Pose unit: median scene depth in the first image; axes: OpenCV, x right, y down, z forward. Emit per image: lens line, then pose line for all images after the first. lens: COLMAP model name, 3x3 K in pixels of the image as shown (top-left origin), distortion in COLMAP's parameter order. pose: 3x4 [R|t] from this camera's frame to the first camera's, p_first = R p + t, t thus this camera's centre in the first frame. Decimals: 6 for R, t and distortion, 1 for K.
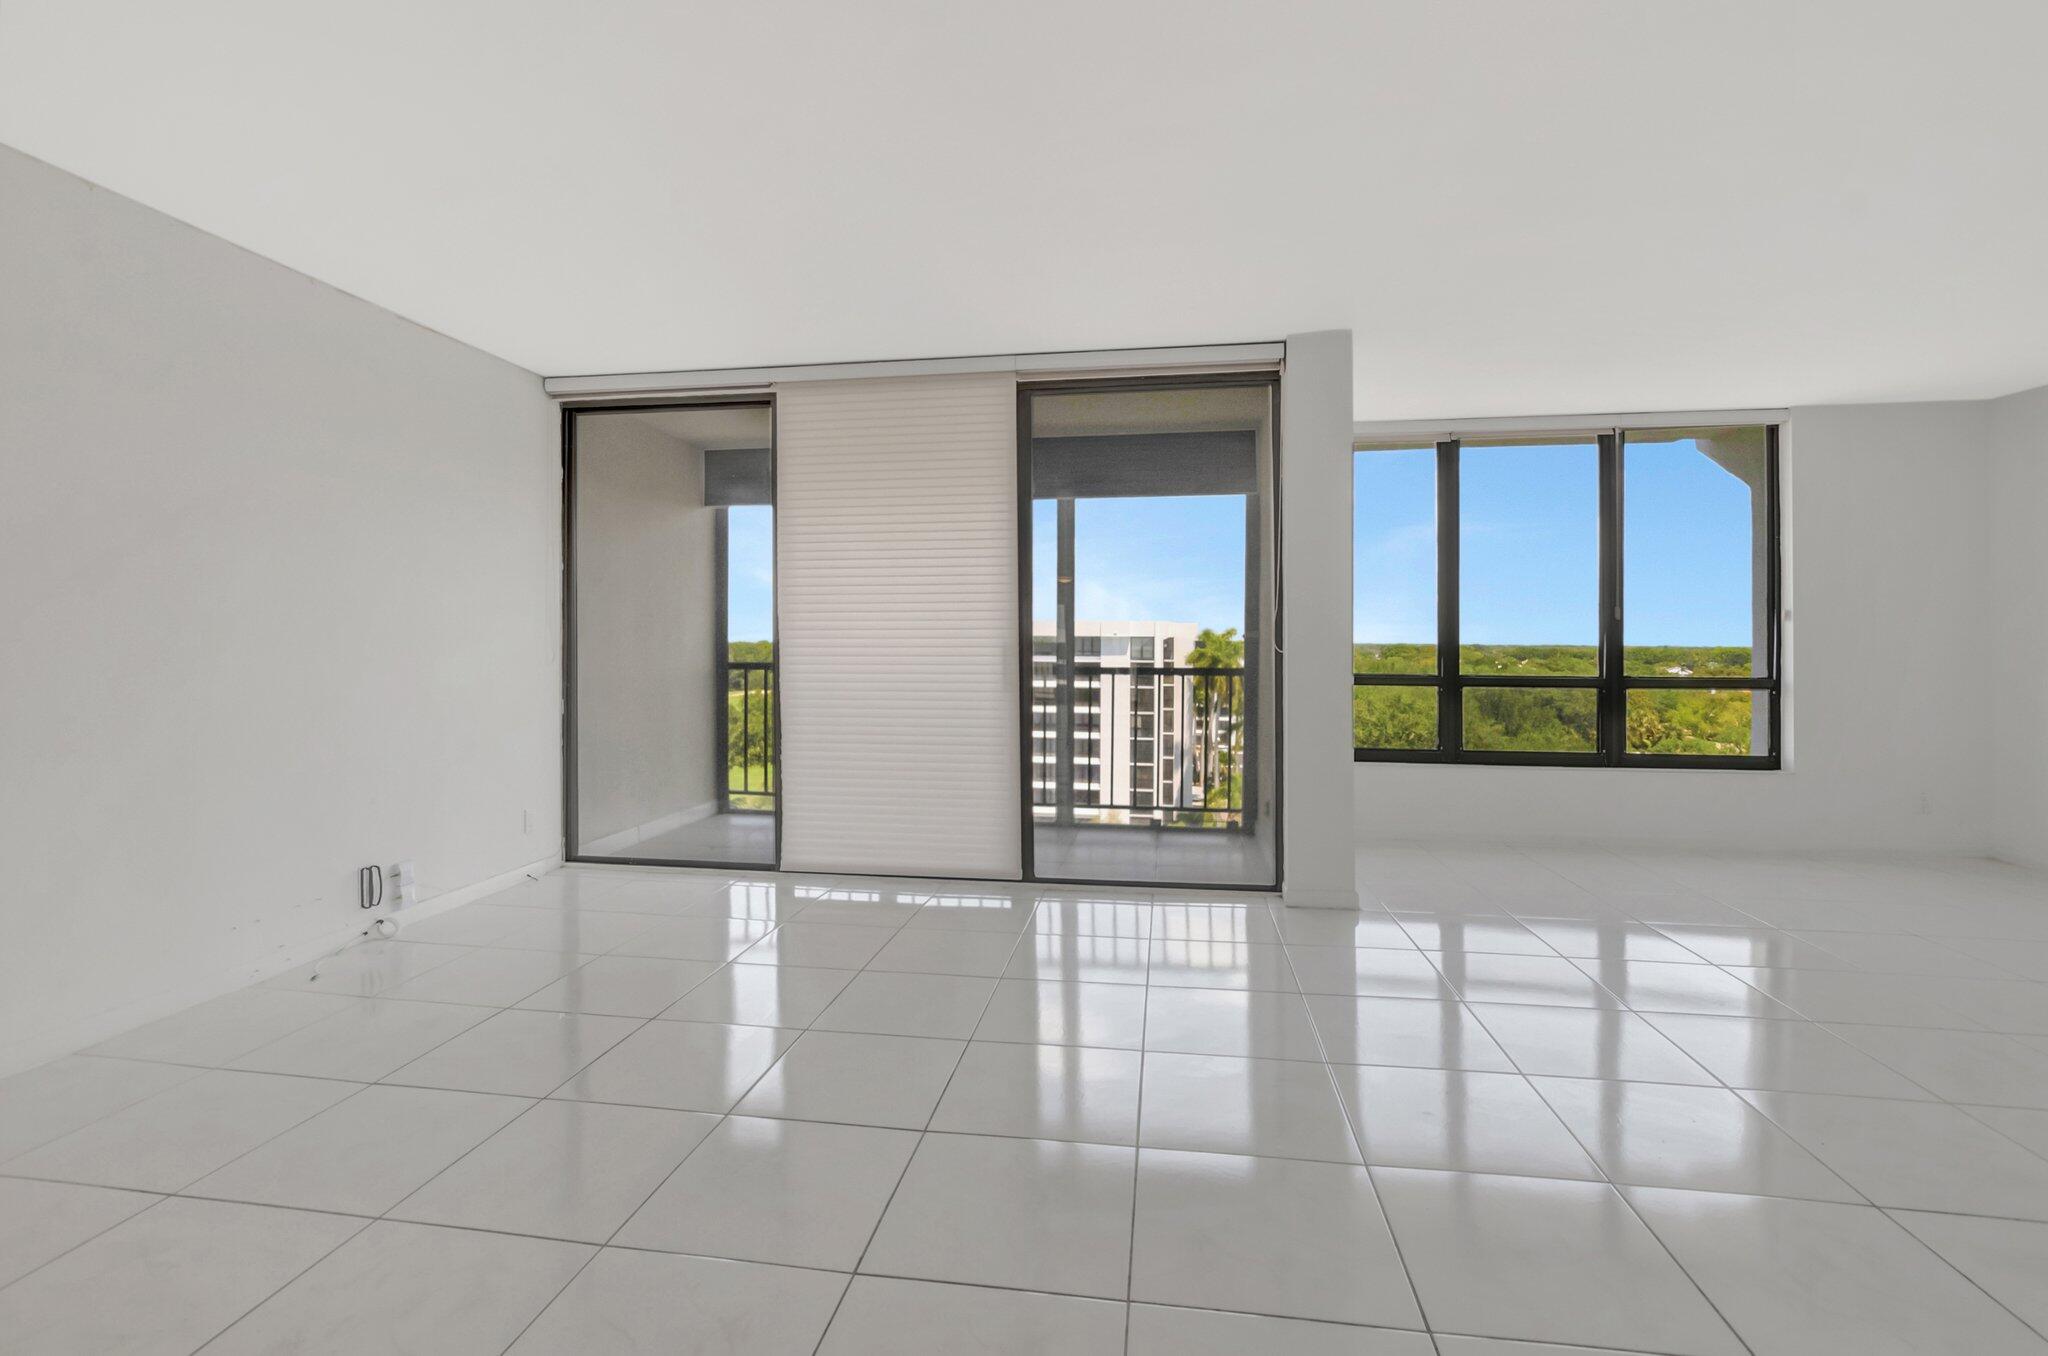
lens RADIAL K [[950.3, 0, 1022.8], [0, 950.3, 648.0], [0, 0, 1]] dist [0.001728, 0.000509]
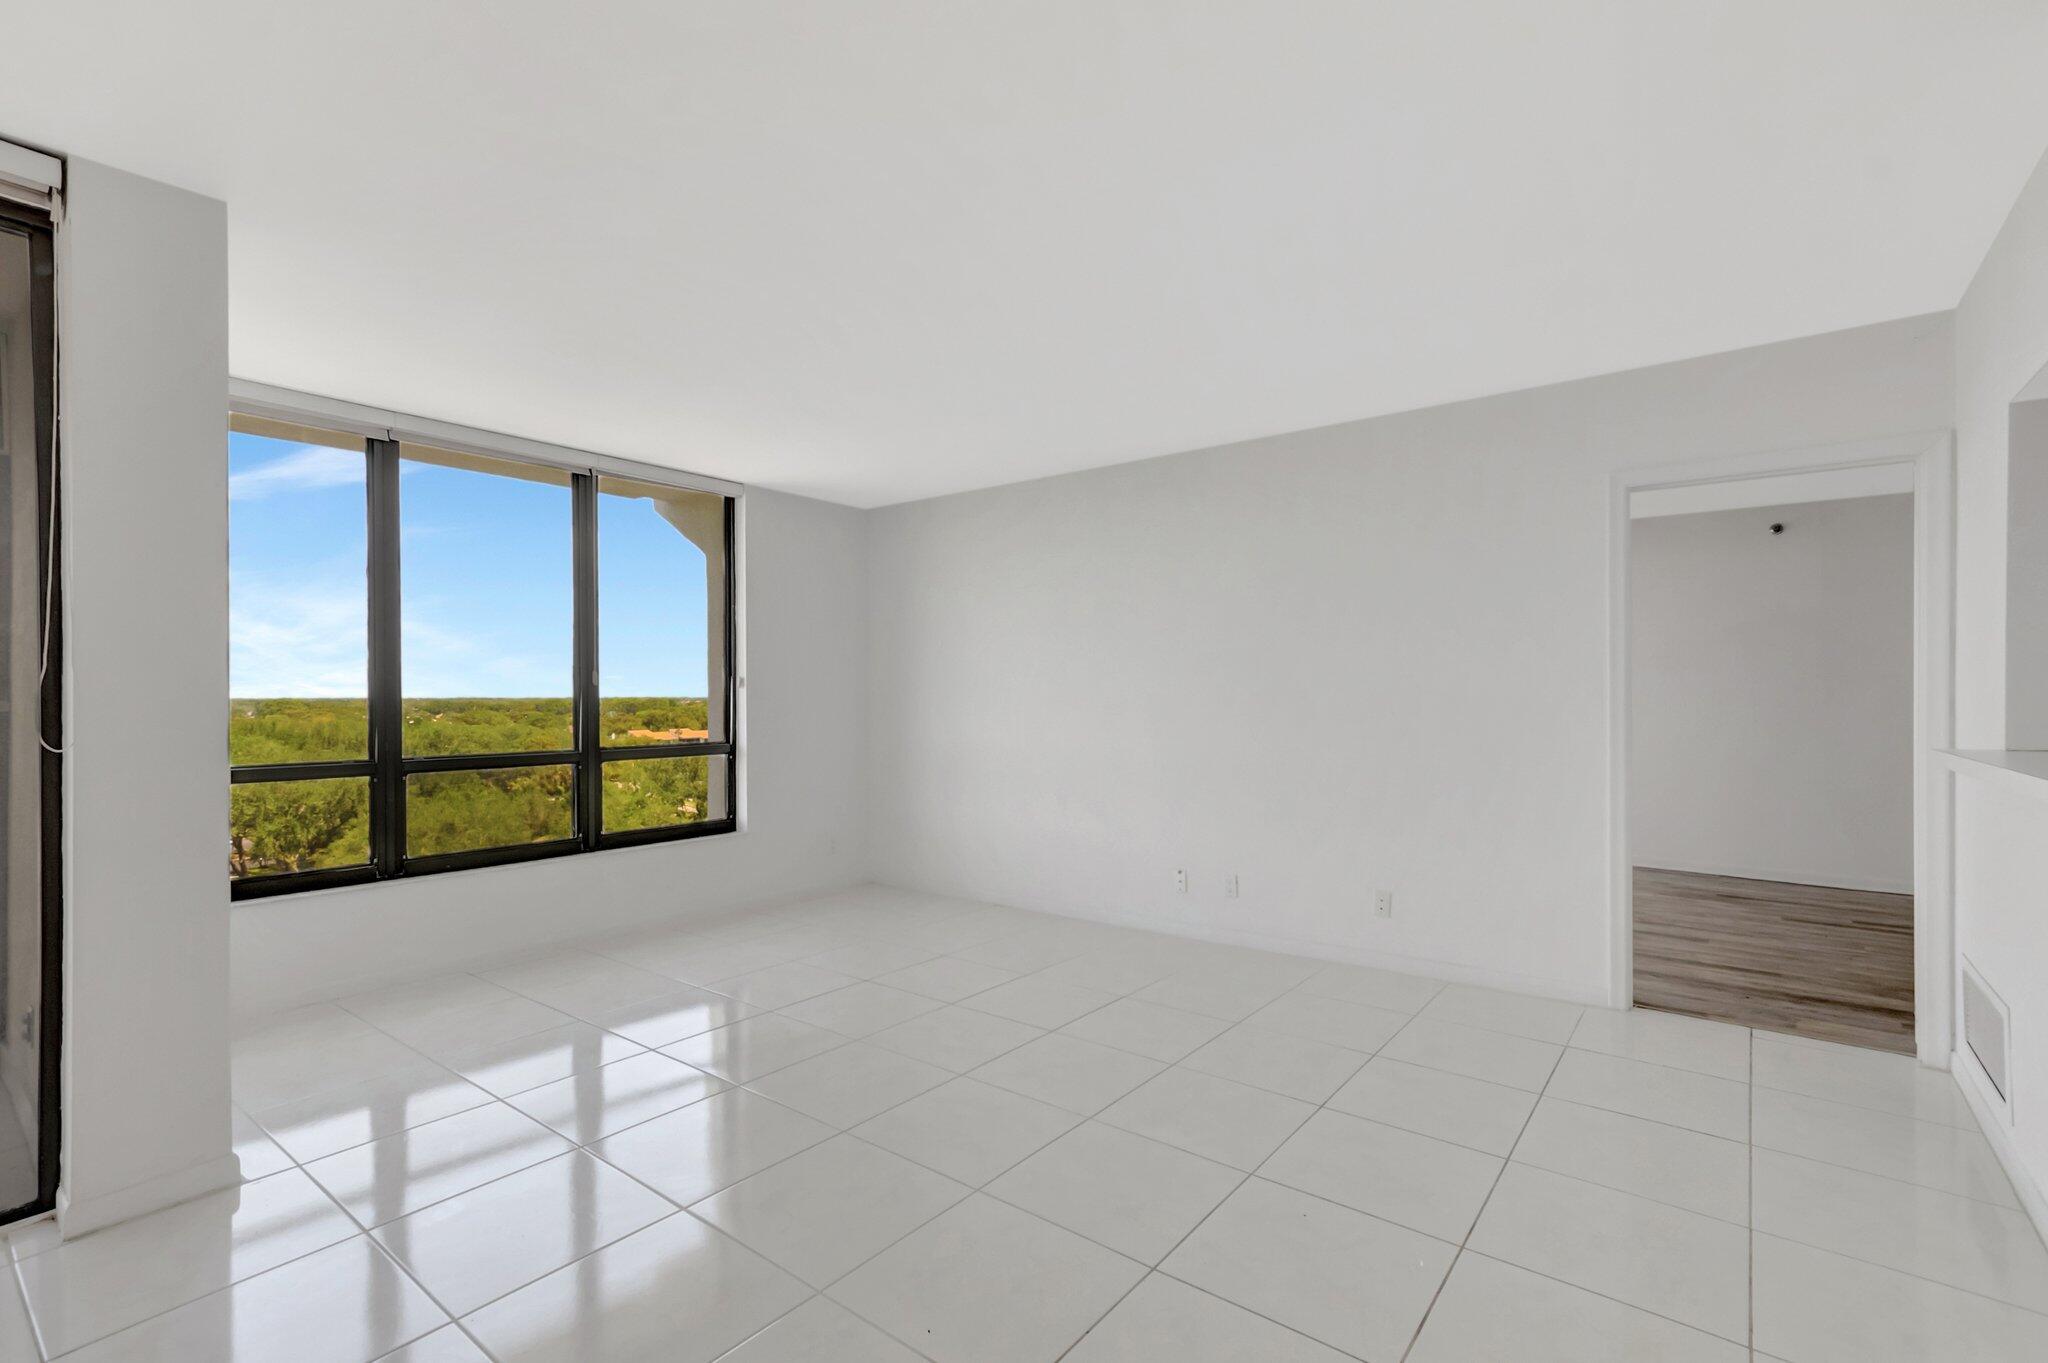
lens RADIAL K [[912.9, 0, 1024.0], [0, 912.9, 681.5], [0, 0, 1]] dist [-0.007381, 0.000296]
pose [[0.485714, 0.006646, 0.874092, 0.078659], [0.008353, 0.999890, -0.012244, -0.019253], [-0.874078, 0.013249, 0.485605, 0.239125]]
